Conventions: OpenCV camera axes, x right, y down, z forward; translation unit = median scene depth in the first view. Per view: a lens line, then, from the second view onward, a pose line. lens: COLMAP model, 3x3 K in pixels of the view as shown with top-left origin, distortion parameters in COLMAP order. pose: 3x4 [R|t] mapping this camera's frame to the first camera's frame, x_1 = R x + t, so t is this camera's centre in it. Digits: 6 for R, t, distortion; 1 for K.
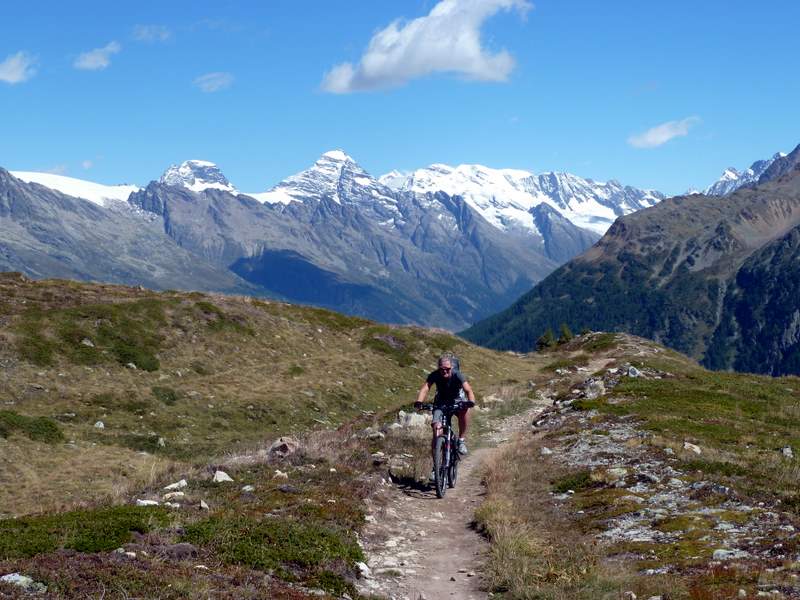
lens RADIAL K [[1359.0, 0, 400.9], [0, 1359.0, 300.0], [0, 0, 1]] dist [0.011582, 0.000000]
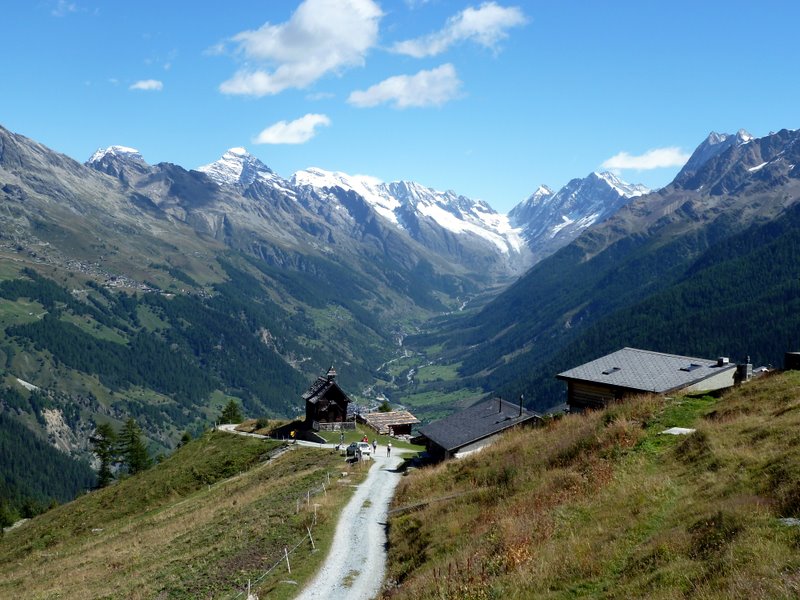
lens RADIAL K [[1028.4, 0, 400.2], [0, 1028.4, 300.6], [0, 0, 1]] dist [0.030057, 0.000000]
pose [[0.982020, 0.033586, 0.185765, -0.077111], [-0.035185, 0.999367, 0.005317, 0.010952], [-0.185468, -0.011758, 0.982580, 0.125353]]
